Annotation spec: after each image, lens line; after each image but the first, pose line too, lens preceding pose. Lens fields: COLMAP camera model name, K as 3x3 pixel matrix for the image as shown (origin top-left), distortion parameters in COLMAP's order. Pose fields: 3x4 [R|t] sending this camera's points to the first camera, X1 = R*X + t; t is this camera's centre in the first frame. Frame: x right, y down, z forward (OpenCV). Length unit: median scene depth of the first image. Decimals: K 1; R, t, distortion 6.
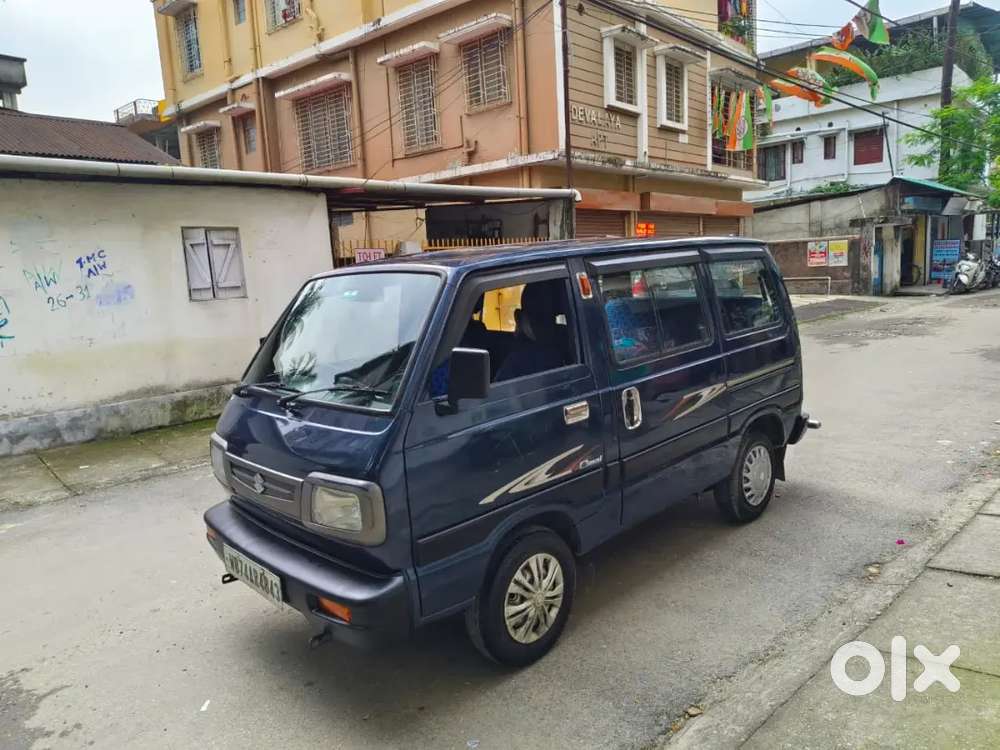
lens RADIAL K [[684.6, 0, 496.5], [0, 684.6, 365.7], [0, 0, 1]] dist [0.039076, -0.037601]
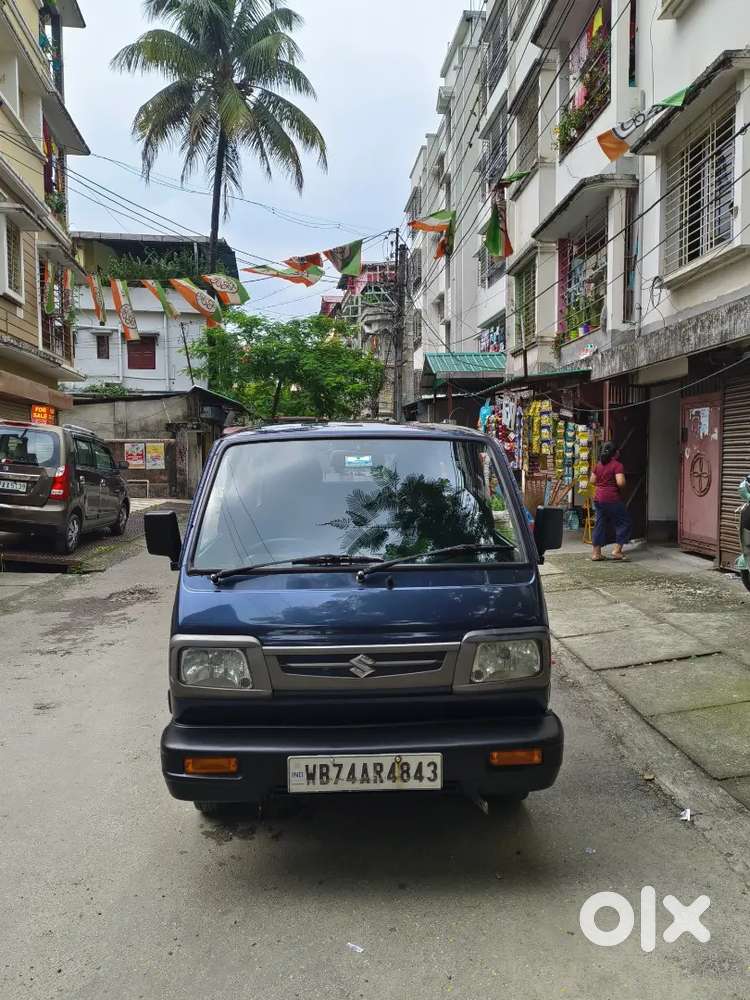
lens RADIAL K [[787.9, 0, 373.1], [0, 787.9, 502.9], [0, 0, 1]] dist [0.053291, -0.044265]
pose [[0.655413, 0.002339, 0.755267, -0.372595], [0.076464, 0.994652, -0.069435, 0.011906], [-0.751390, 0.103259, 0.651729, 0.104009]]
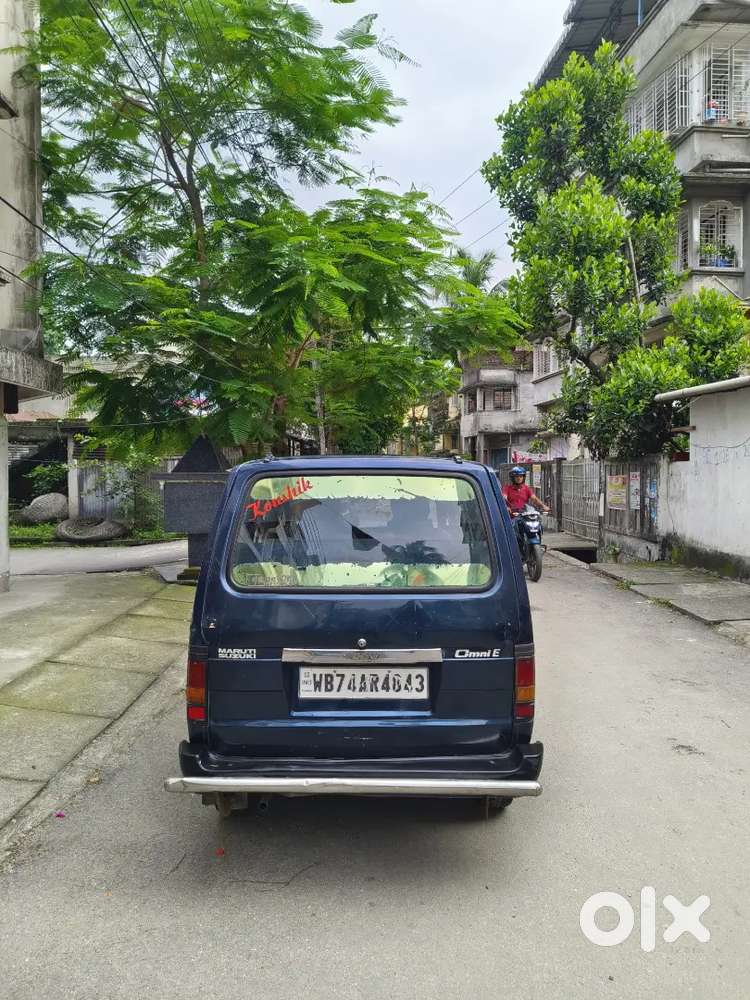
lens RADIAL K [[684.6, 0, 371.0], [0, 684.6, 496.0], [0, 0, 1]] dist [0.039076, -0.037601]
pose [[-0.674386, 0.084957, -0.733475, 0.427000], [-0.060765, 0.983604, 0.169798, -0.147333], [0.735875, 0.159079, -0.658166, 0.830114]]
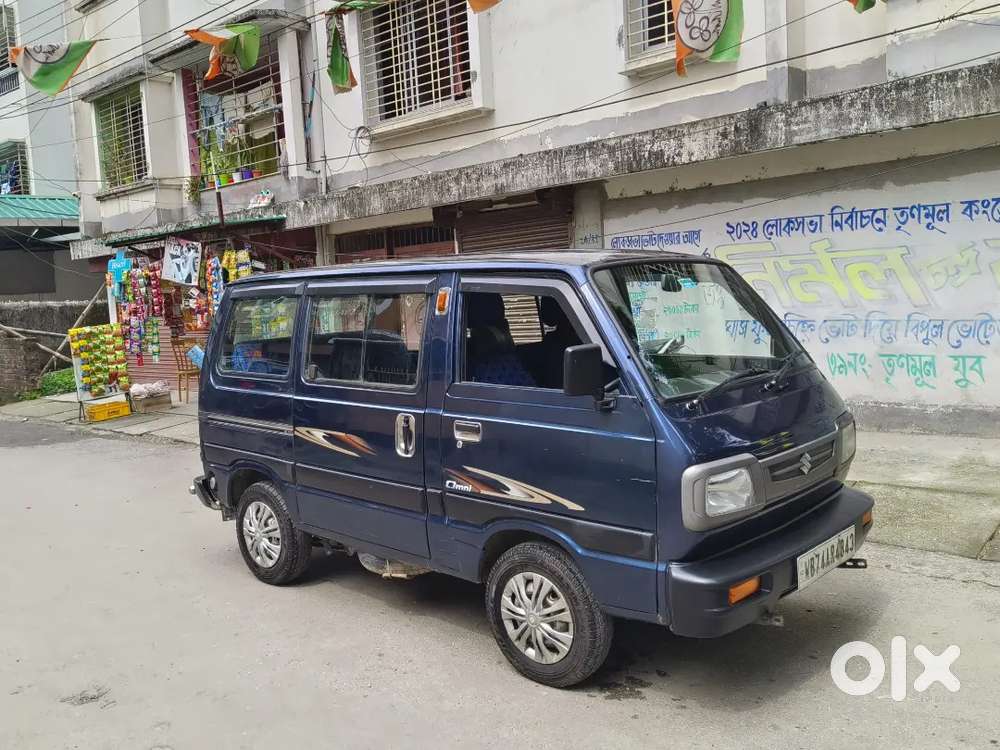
lens RADIAL K [[862.0, 0, 485.0], [0, 862.0, 369.0], [0, 0, 1]] dist [0.053731, -0.068441]
pose [[-0.056889, -0.023900, 0.998094, -0.516144], [0.195808, 0.980031, 0.034628, -0.029743], [-0.978991, 0.197405, -0.051073, 0.498835]]
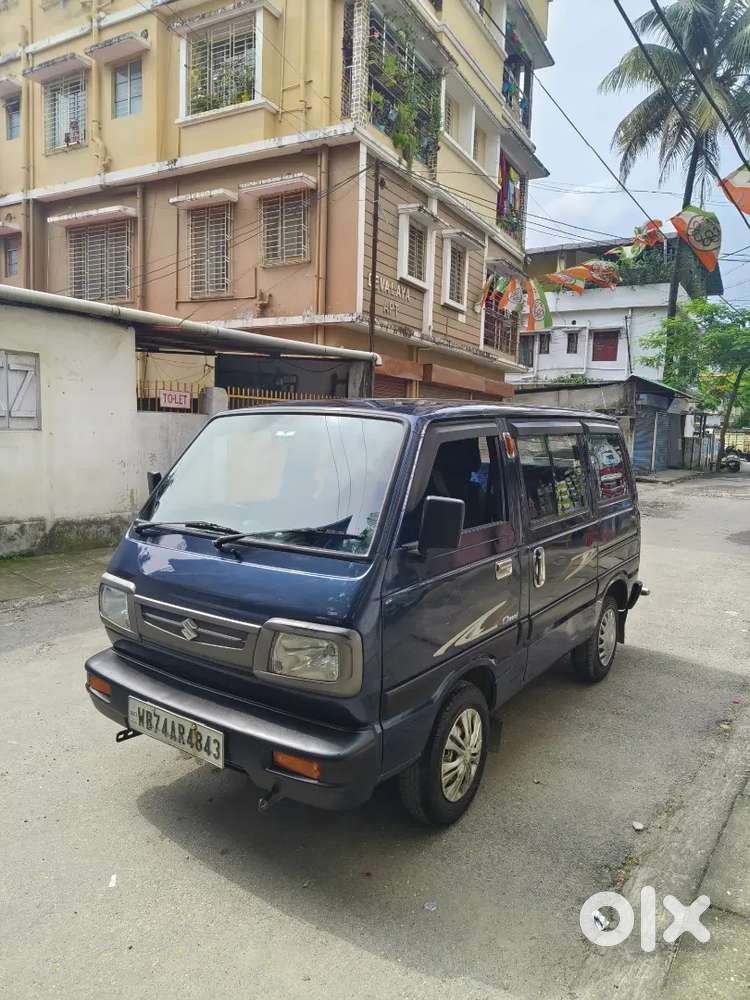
lens RADIAL K [[684.6, 0, 378.8], [0, 684.6, 493.1], [0, 0, 1]] dist [0.039076, -0.037601]
pose [[0.976356, 0.068292, 0.205096, -0.101031], [-0.057954, 0.996747, -0.056001, 0.008971], [-0.208253, 0.042791, 0.977138, 0.014322]]
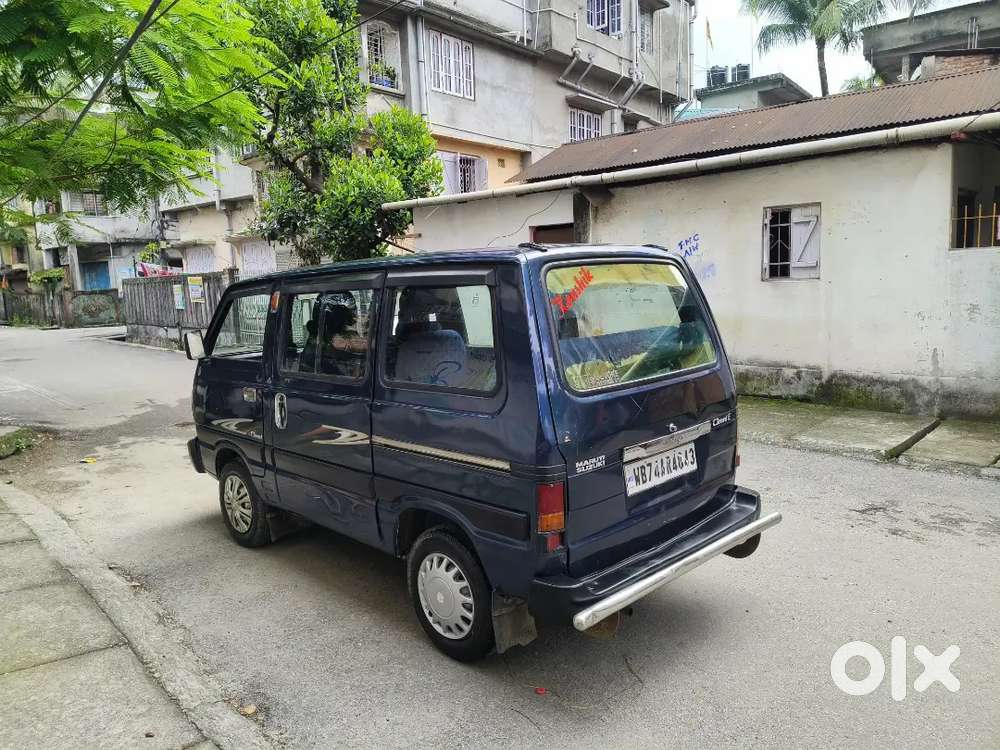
lens RADIAL K [[692.2, 0, 489.4], [0, 692.2, 373.6], [0, 0, 1]] dist [0.007867, -0.012305]
pose [[0.019906, 0.196104, -0.980381, 0.521773], [-0.103939, 0.975668, 0.193050, -0.102423], [0.994384, 0.098057, 0.039804, 0.507966]]
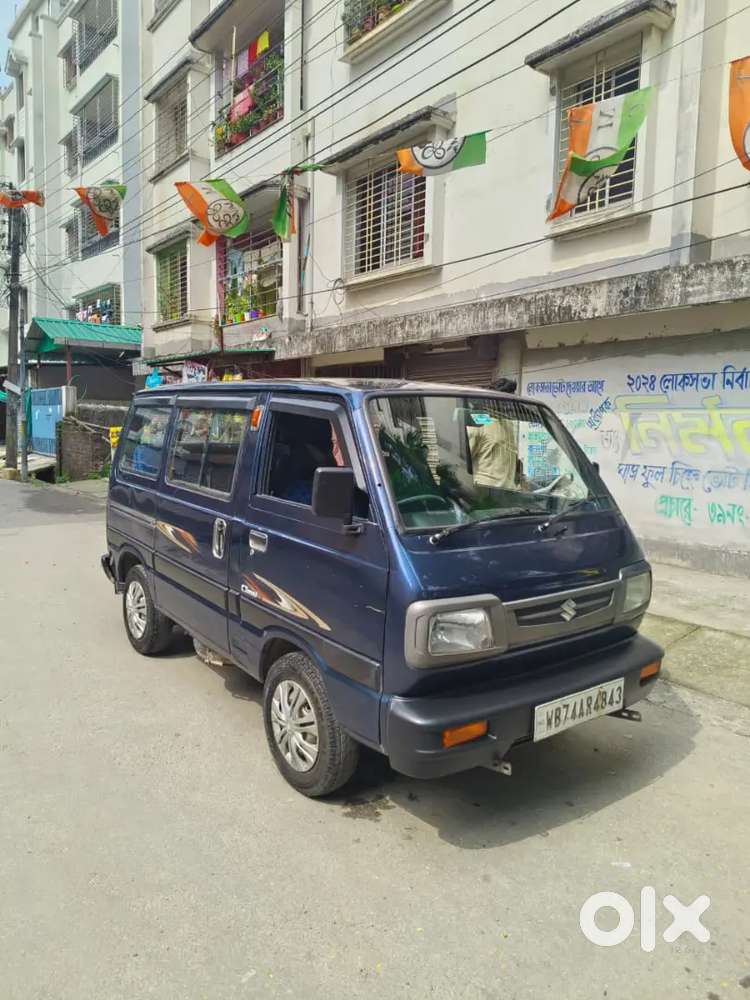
lens RADIAL K [[684.6, 0, 369.1], [0, 684.6, 490.7], [0, 0, 1]] dist [0.039076, -0.037601]
pose [[0.105690, -0.031333, 0.993905, -0.440636], [0.108186, 0.993933, 0.019830, -0.013280], [-0.988497, 0.105431, 0.108439, 0.389355]]
